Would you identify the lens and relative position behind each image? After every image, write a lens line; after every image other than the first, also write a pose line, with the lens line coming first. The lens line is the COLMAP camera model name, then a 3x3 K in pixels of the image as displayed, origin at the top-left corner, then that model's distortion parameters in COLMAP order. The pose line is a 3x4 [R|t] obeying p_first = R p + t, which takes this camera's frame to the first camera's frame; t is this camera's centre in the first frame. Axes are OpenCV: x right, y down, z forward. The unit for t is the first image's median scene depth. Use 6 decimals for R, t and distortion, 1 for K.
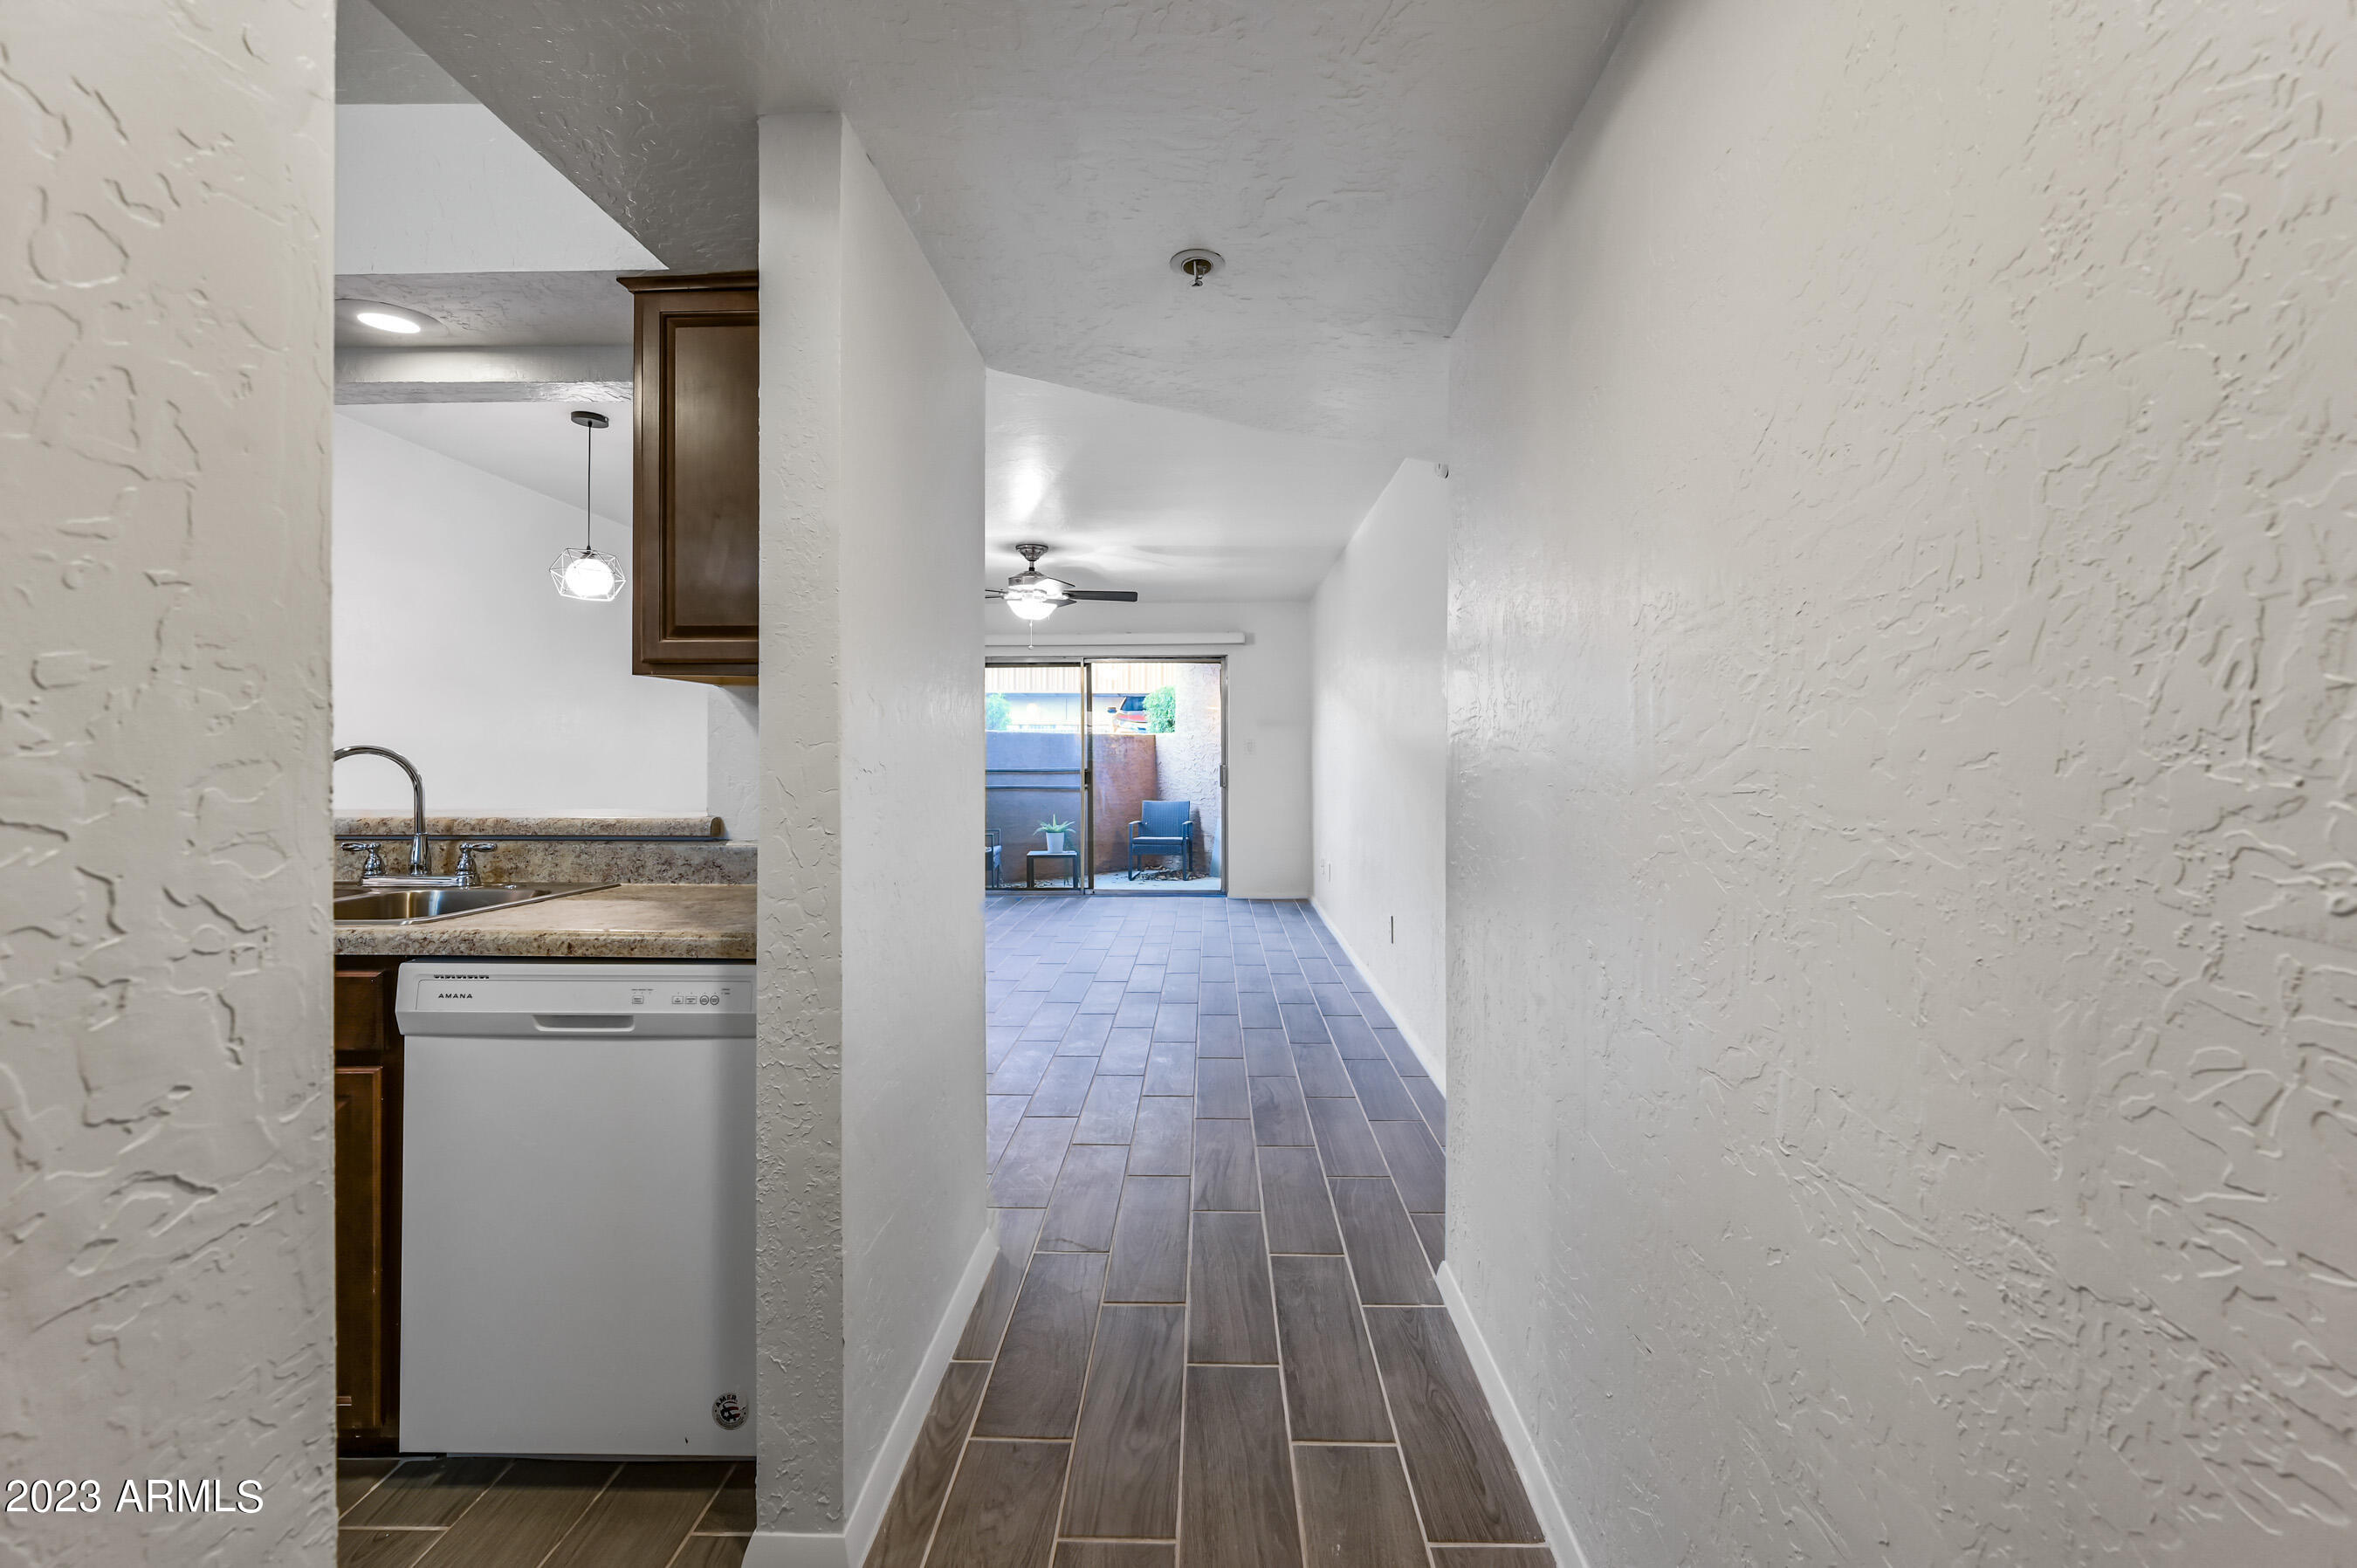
lens RADIAL K [[939.4, 0, 1186.5], [0, 939.4, 749.1], [0, 0, 1]] dist [-0.002811, 0.001611]
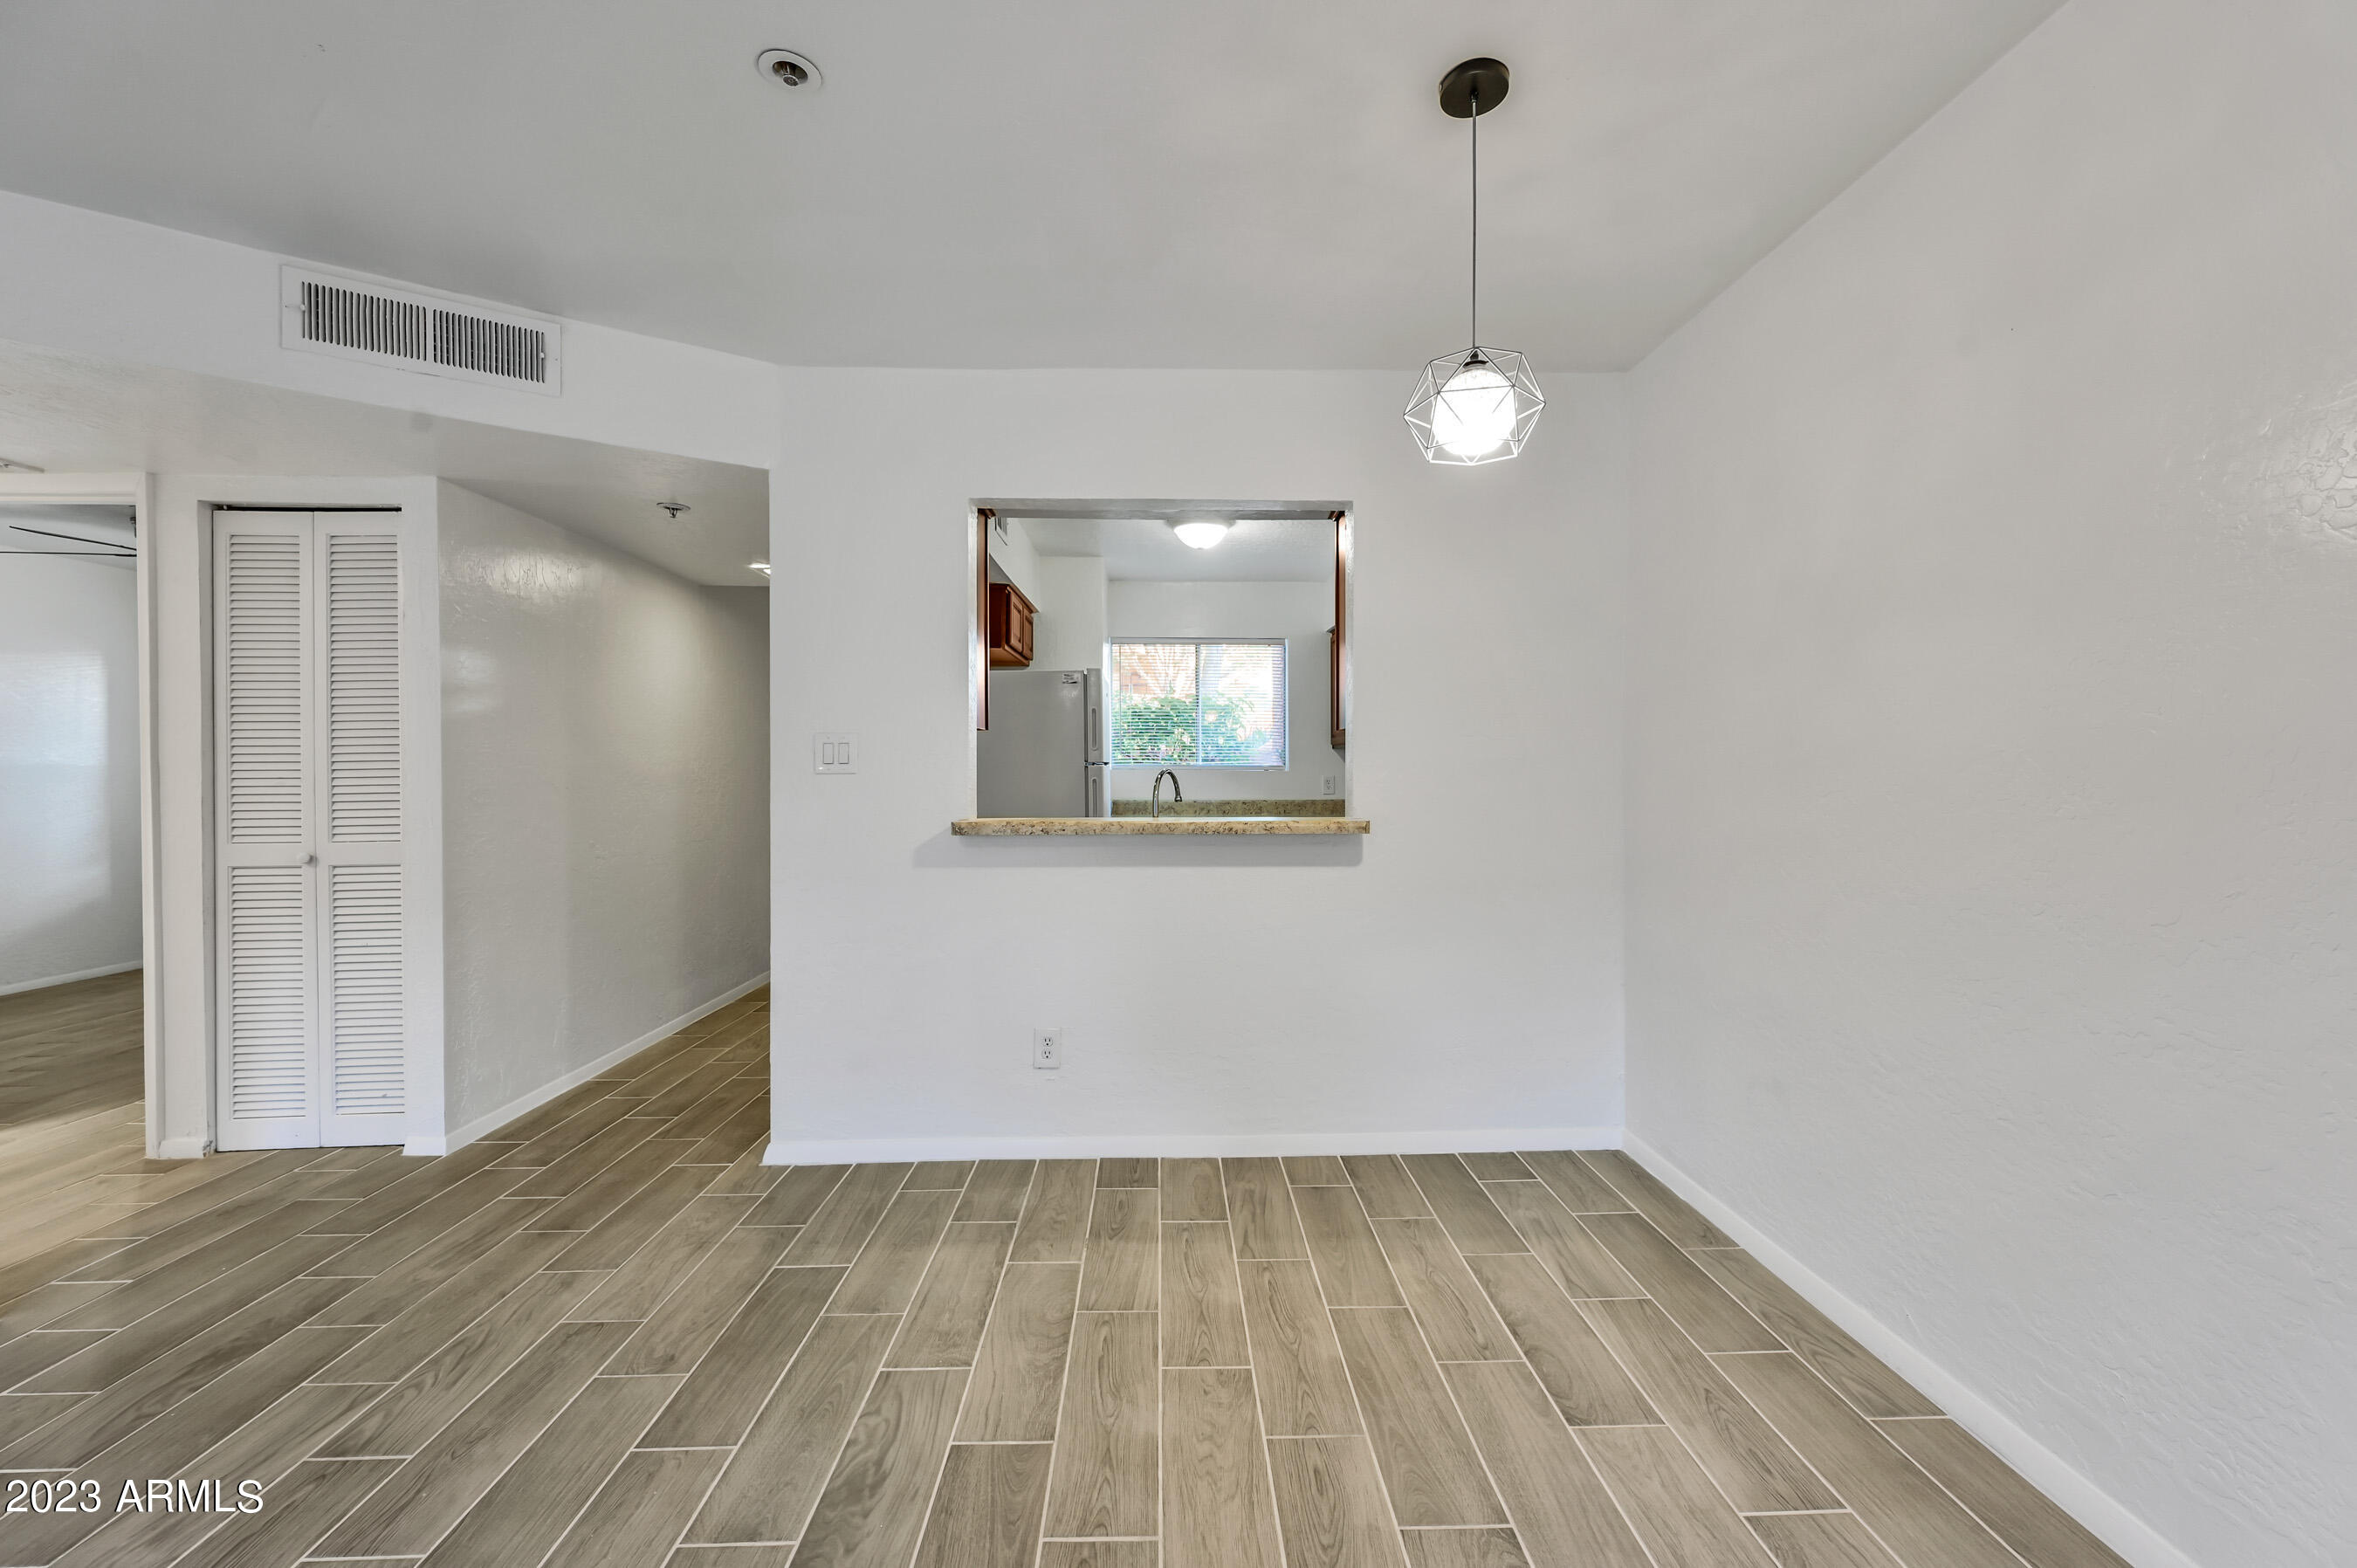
lens RADIAL K [[939.4, 0, 1190.9], [0, 939.4, 780.6], [0, 0, 1]] dist [-0.002811, 0.001611]
pose [[-0.998264, 0.006064, -0.058579, -0.753837], [0.006064, 0.999982, 0.000169, 0.017723], [0.058579, -0.000187, -0.998283, 2.446631]]
